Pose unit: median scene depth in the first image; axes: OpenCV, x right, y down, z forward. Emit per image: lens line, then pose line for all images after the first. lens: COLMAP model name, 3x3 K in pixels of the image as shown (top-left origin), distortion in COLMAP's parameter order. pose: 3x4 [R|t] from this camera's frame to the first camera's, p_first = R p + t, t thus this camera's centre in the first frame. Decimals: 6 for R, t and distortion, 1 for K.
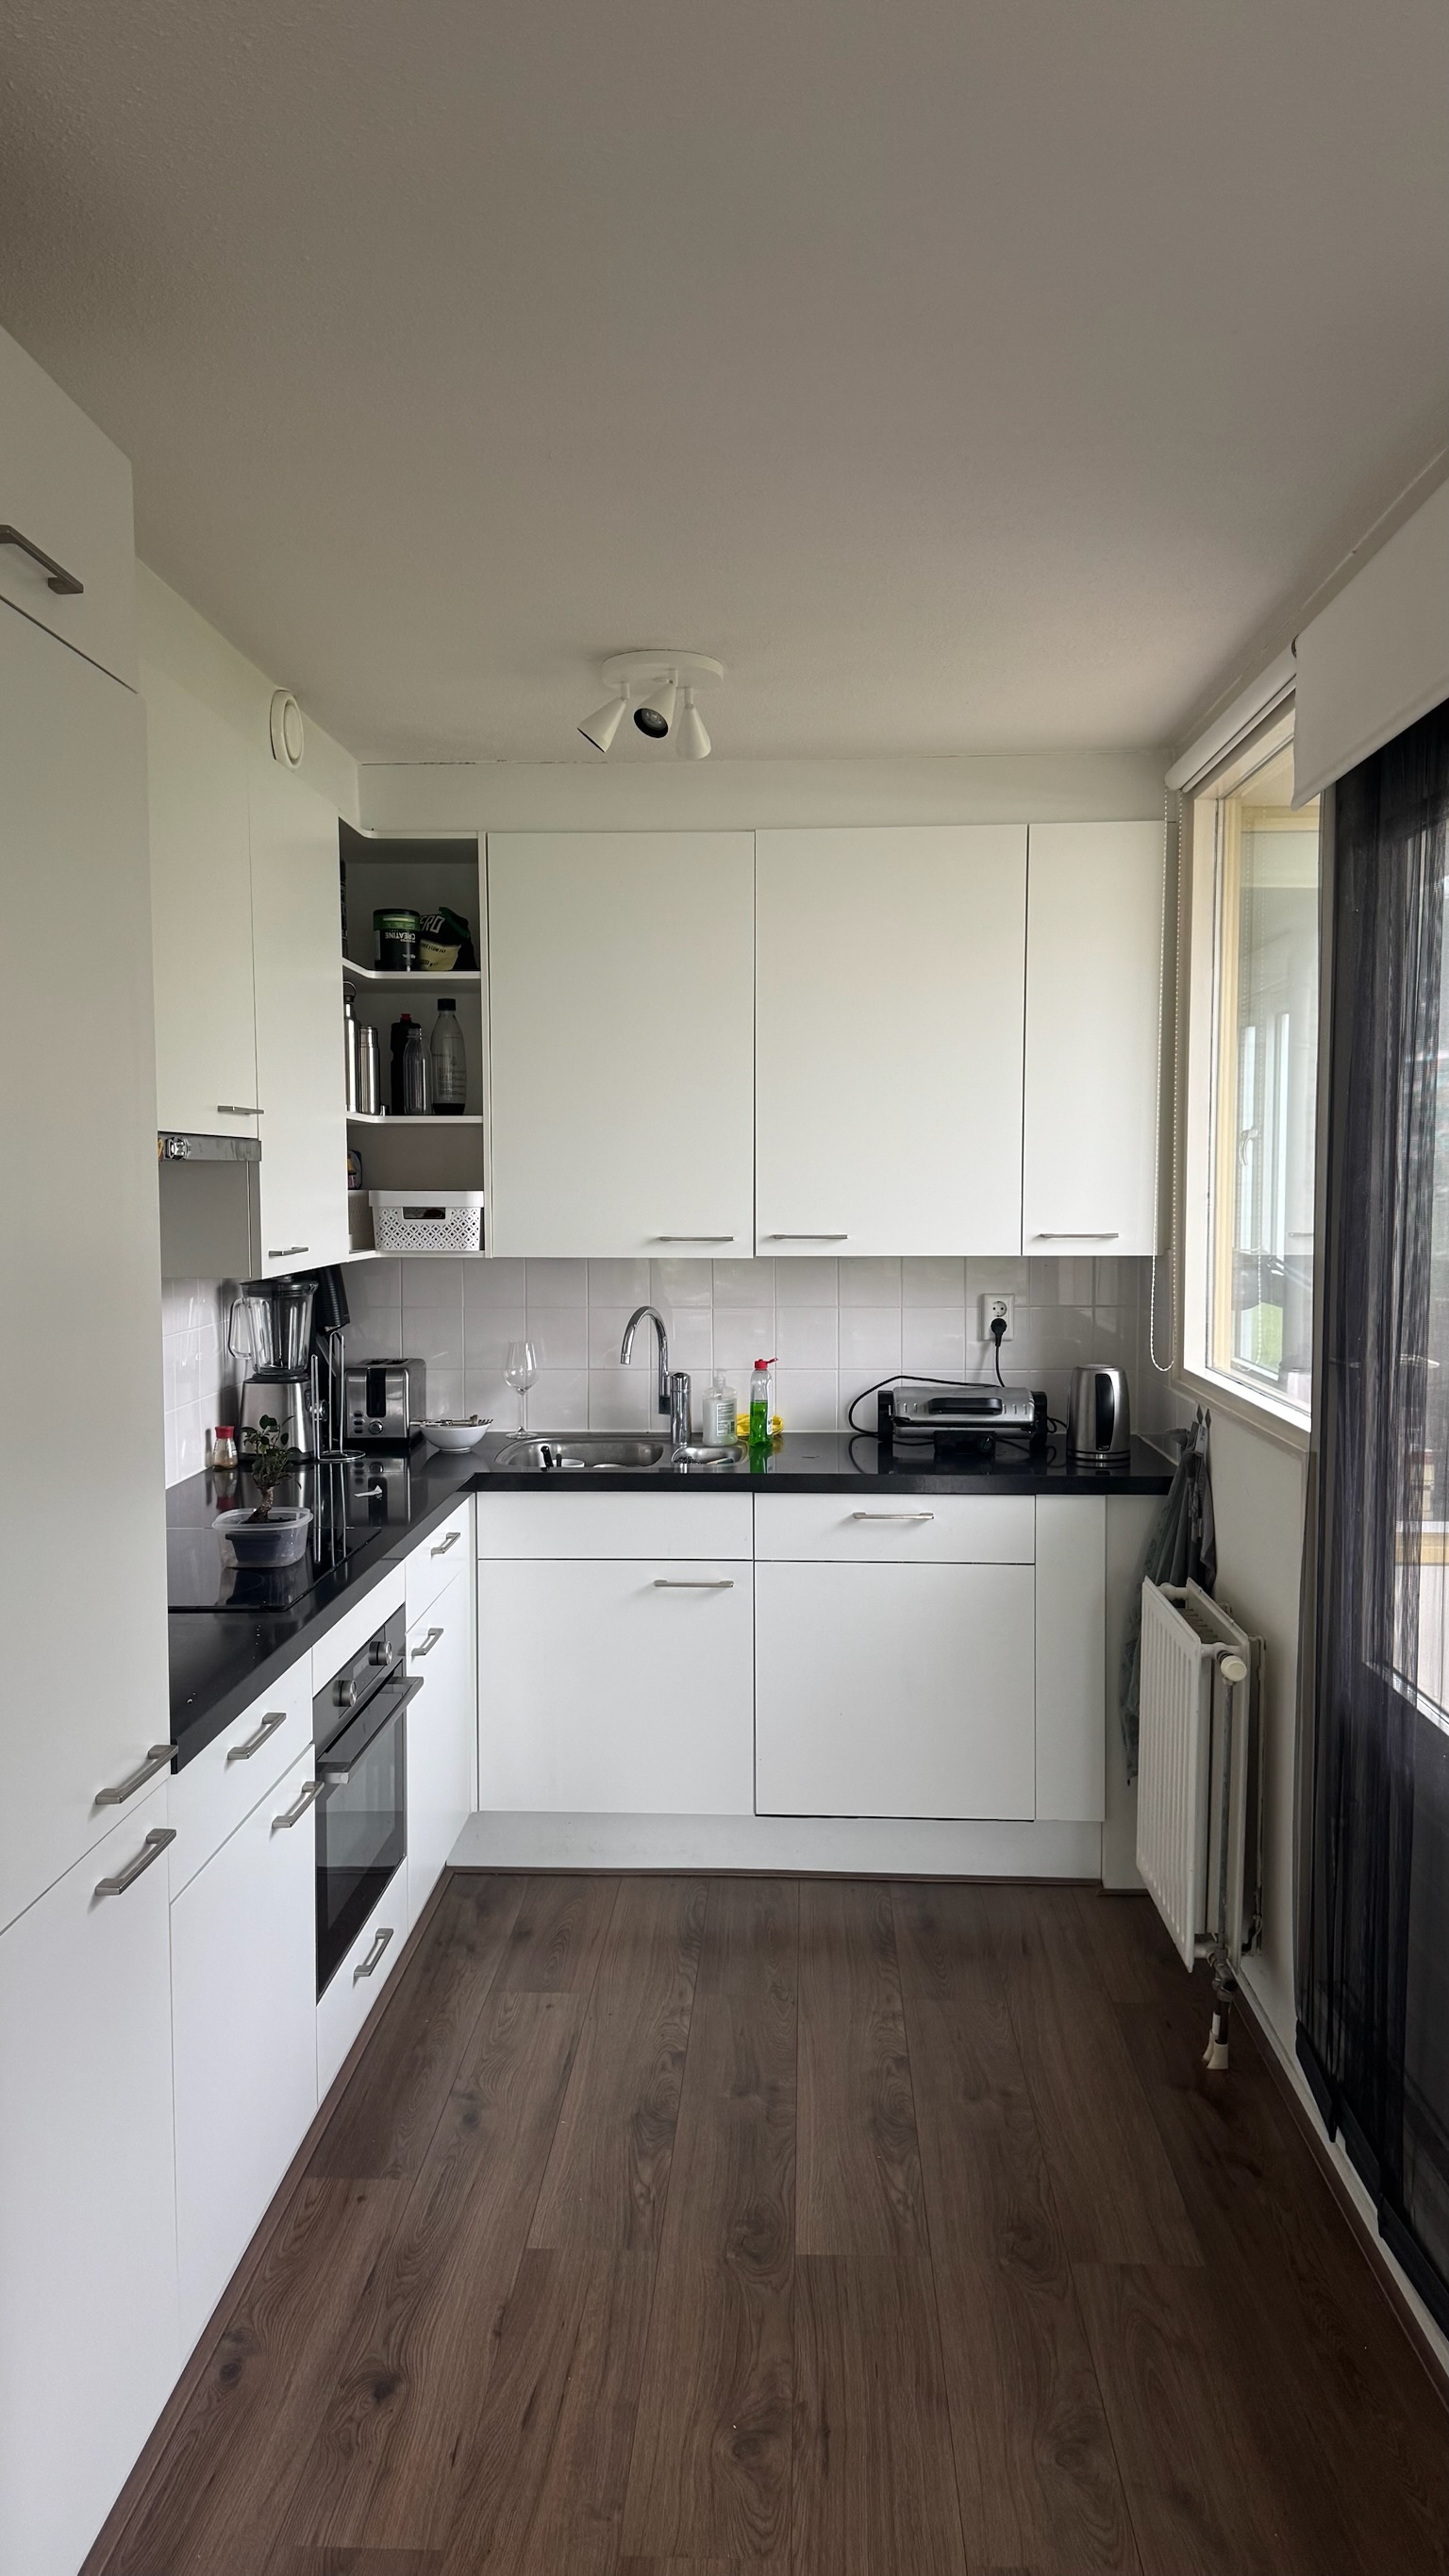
lens RADIAL K [[1802.4, 0, 719.3], [0, 1802.4, 1294.6], [0, 0, 1]] dist [0.198596, -0.433078]
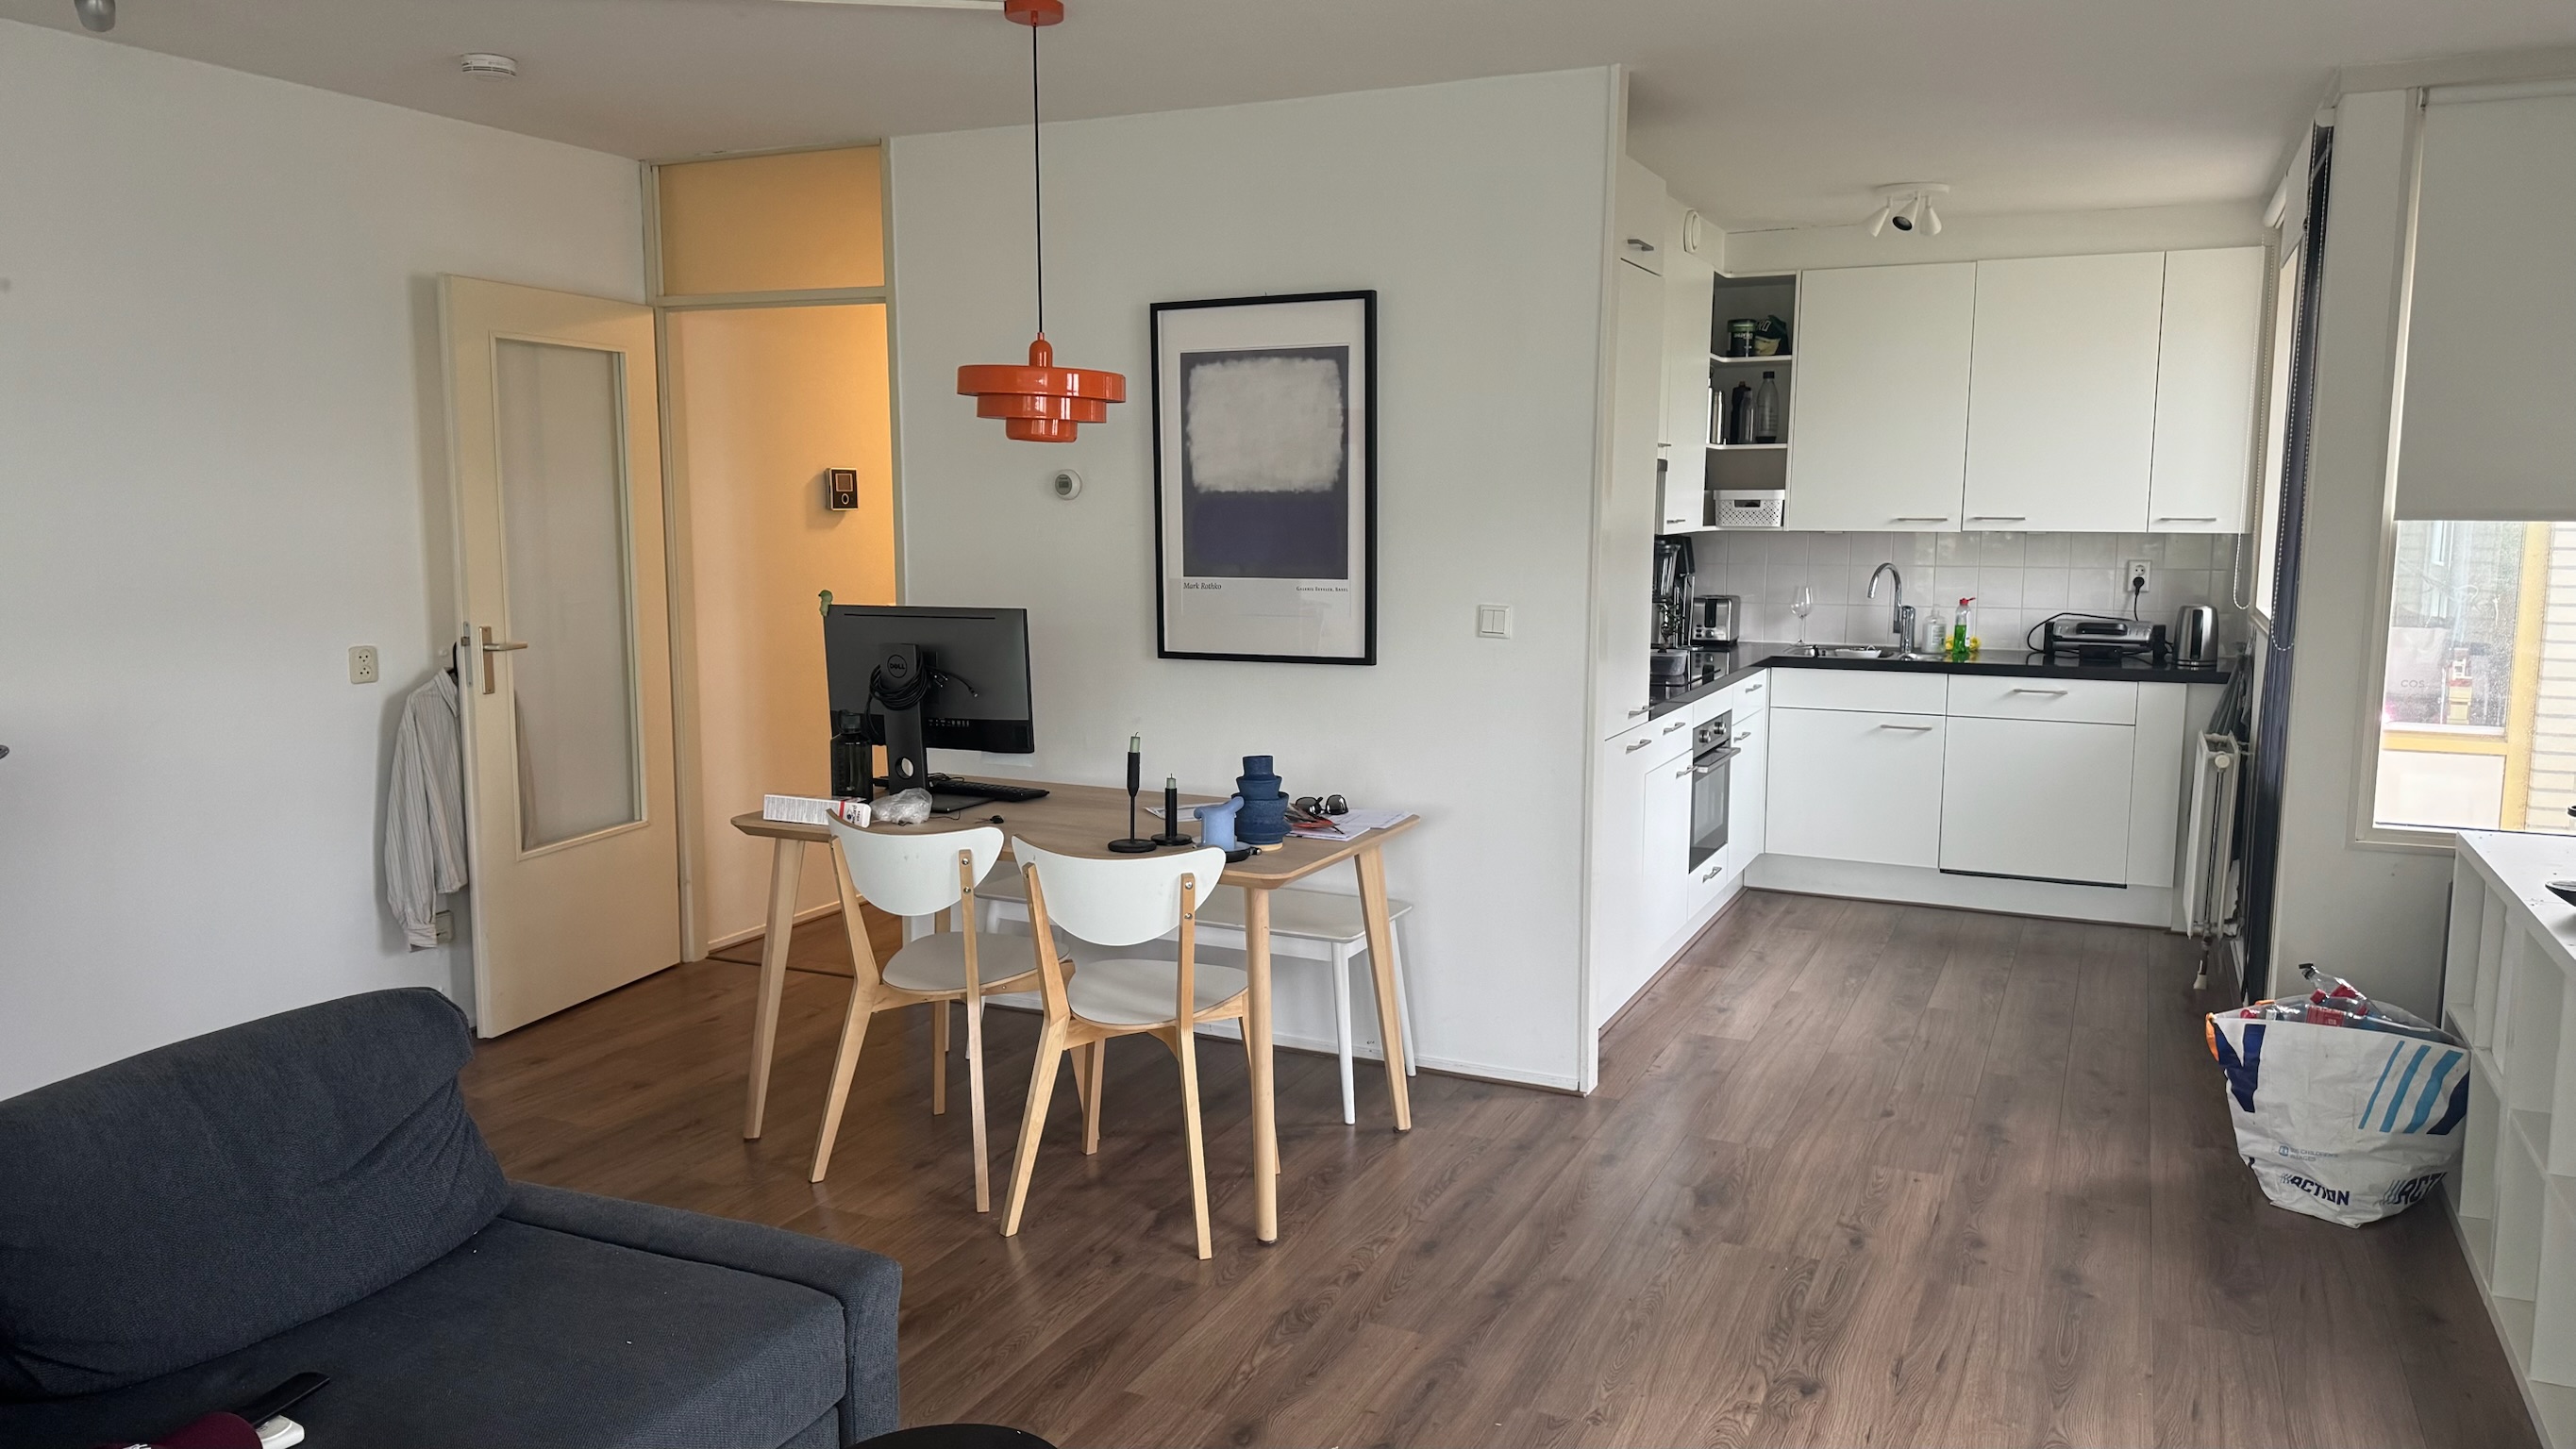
lens RADIAL K [[1802.4, 0, 1282.7], [0, 1802.4, 725.4], [0, 0, 1]] dist [0.198596, -0.433078]
pose [[0.926287, 0.054043, -0.372924, 0.078748], [-0.032400, 0.997420, 0.064066, 0.065037], [0.375424, -0.047261, 0.925647, -0.726457]]
